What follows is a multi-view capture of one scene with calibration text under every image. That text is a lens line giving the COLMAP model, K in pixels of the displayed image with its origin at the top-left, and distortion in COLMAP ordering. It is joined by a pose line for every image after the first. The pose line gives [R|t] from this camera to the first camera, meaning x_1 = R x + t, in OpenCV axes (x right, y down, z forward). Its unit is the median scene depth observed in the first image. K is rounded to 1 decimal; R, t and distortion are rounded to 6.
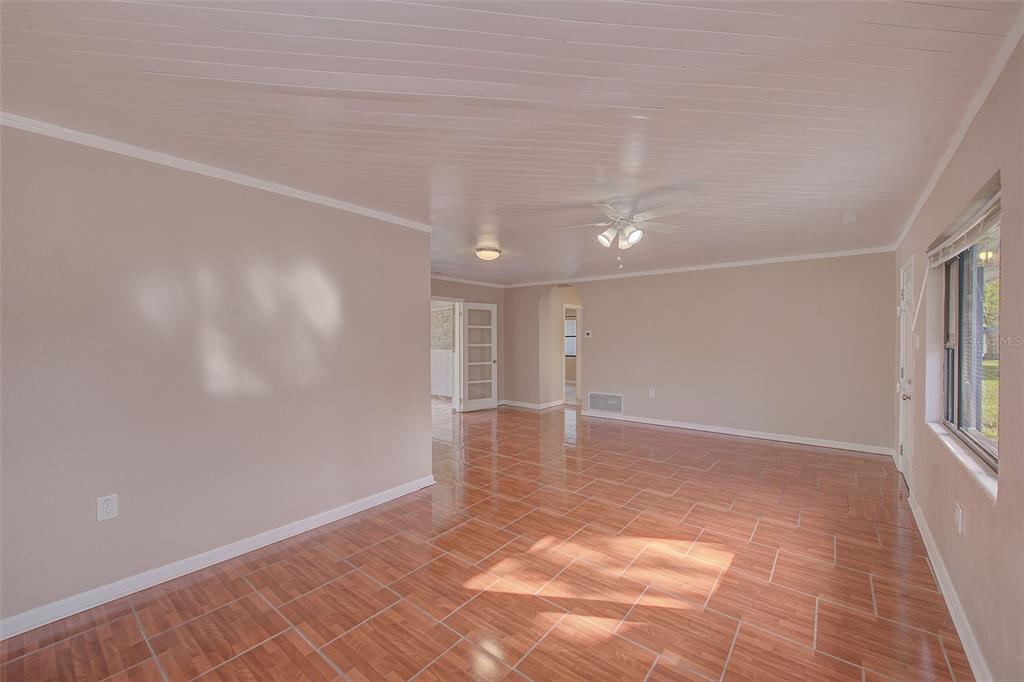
lens RADIAL K [[403.5, 0, 521.6], [0, 403.5, 340.4], [0, 0, 1]] dist [0.024718, -0.000073]
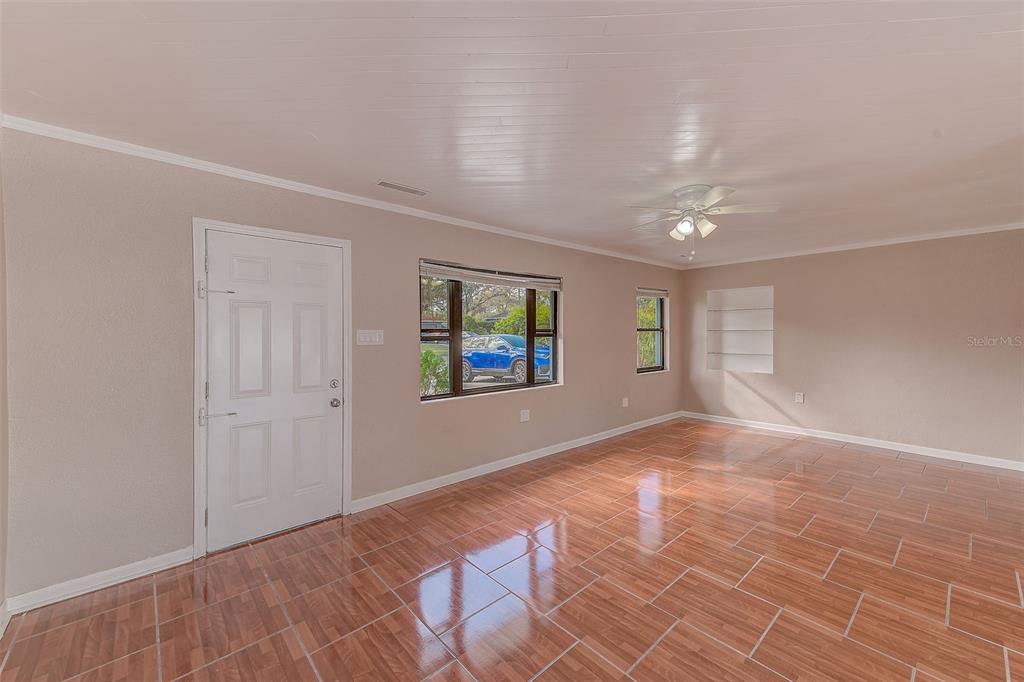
lens RADIAL K [[401.4, 0, 512.0], [0, 401.4, 341.0], [0, 0, 1]] dist [0.010188, 0.013957]
pose [[-0.983743, -0.002603, 0.179565, 0.207212], [0.002676, 0.999571, 0.029151, -0.006143], [-0.179563, 0.029158, -0.983314, 0.845425]]
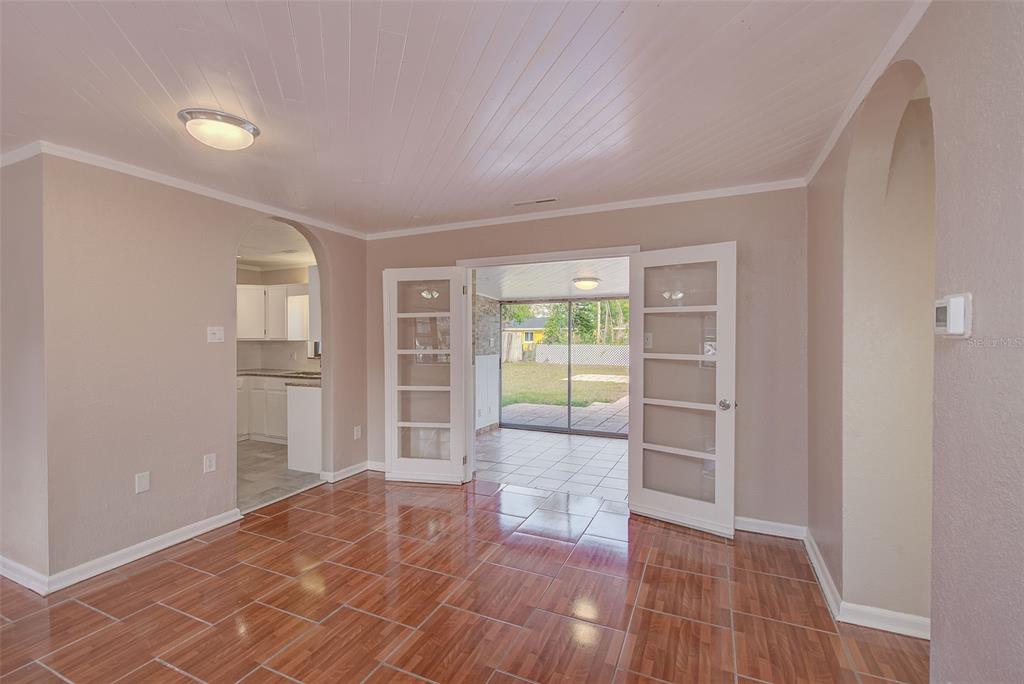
lens RADIAL K [[433.8, 0, 528.4], [0, 433.8, 343.8], [0, 0, 1]] dist [-0.000167, -0.000016]
pose [[0.251289, 0.013893, -0.967812, 0.268505], [-0.004194, 0.999903, 0.013265, -0.005275], [0.967903, 0.000726, 0.251323, 0.771033]]
